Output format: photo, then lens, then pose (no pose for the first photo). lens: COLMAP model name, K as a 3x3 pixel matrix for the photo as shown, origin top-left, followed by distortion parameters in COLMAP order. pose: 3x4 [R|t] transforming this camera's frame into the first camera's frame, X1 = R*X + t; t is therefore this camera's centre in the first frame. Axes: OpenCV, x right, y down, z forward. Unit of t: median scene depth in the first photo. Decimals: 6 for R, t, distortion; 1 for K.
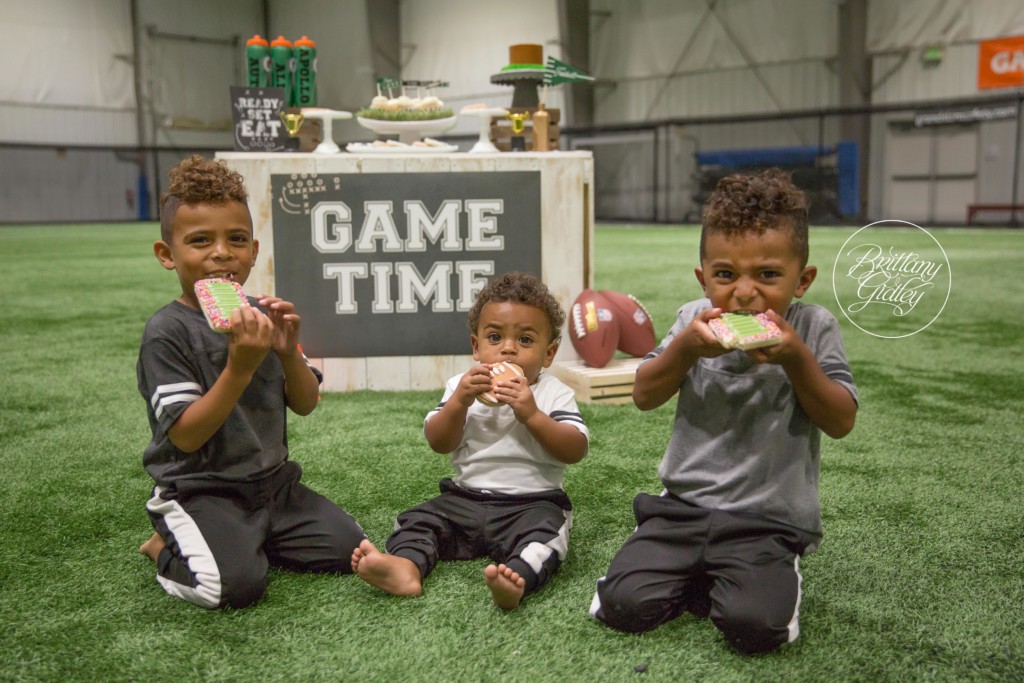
lens RADIAL K [[1072.2, 0, 512.0], [0, 1072.2, 341.5], [0, 0, 1]] dist [0.002149, 0.023853]
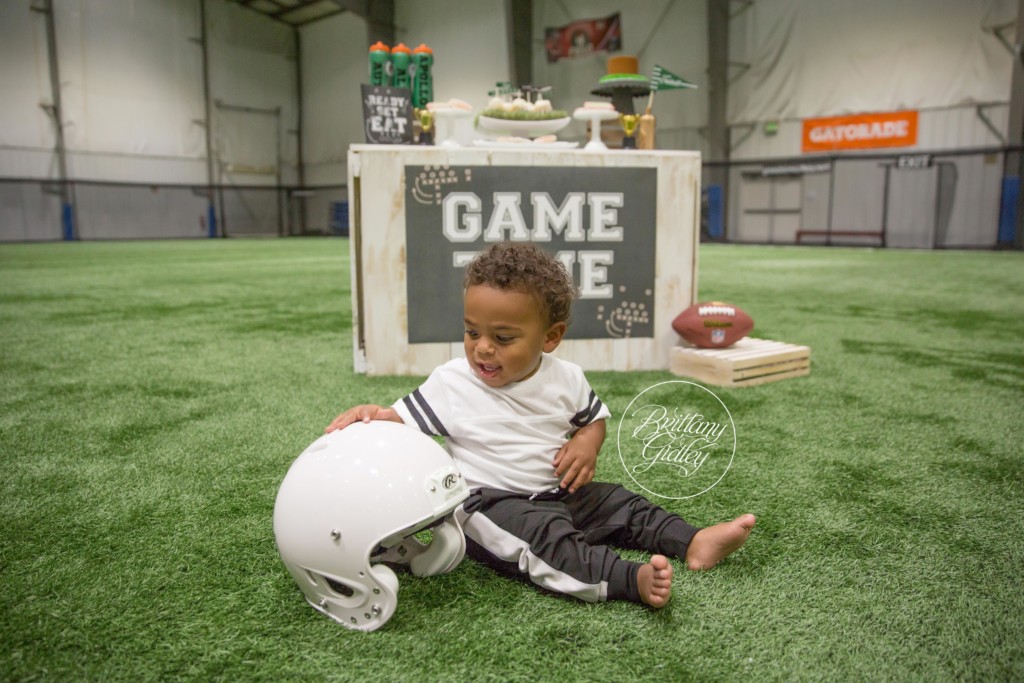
lens RADIAL K [[722.8, 0, 512.0], [0, 722.8, 341.5], [0, 0, 1]] dist [-0.107366, 0.085455]
pose [[0.997120, -0.002083, 0.075815, -0.167206], [0.000138, 0.999671, 0.025650, -0.003711], [-0.075843, -0.025566, 0.996792, 0.286417]]
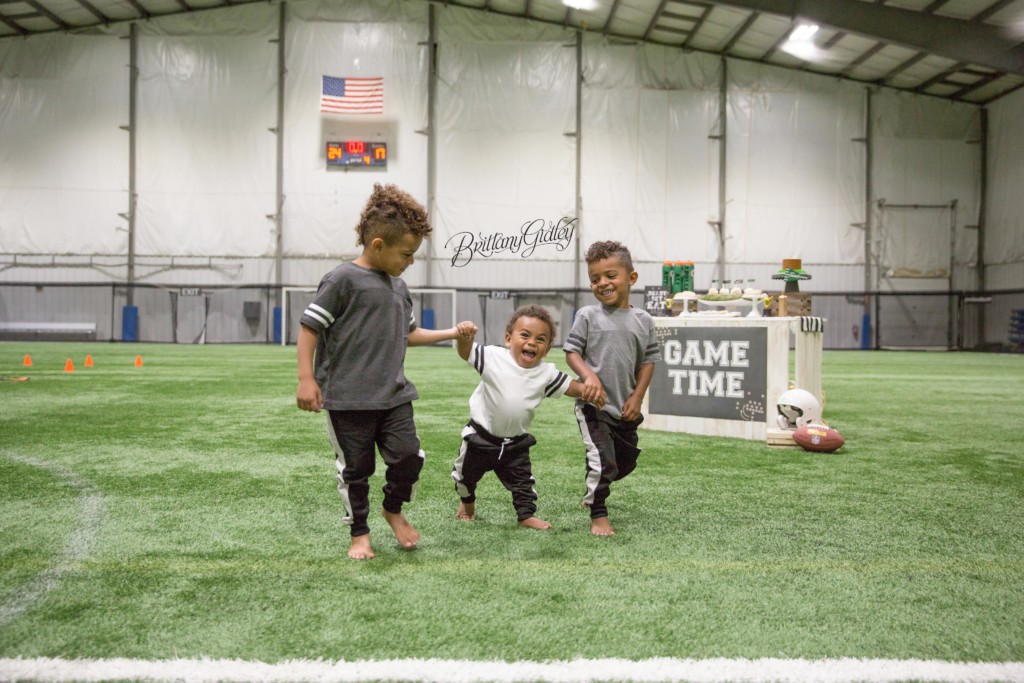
lens RADIAL K [[915.7, 0, 512.0], [0, 915.7, 341.5], [0, 0, 1]] dist [-0.003875, 0.001154]
pose [[0.719389, 0.025109, -0.694153, 0.815122], [-0.107896, 0.991256, -0.075962, 0.040343], [0.686176, 0.129543, 0.715808, -0.477851]]
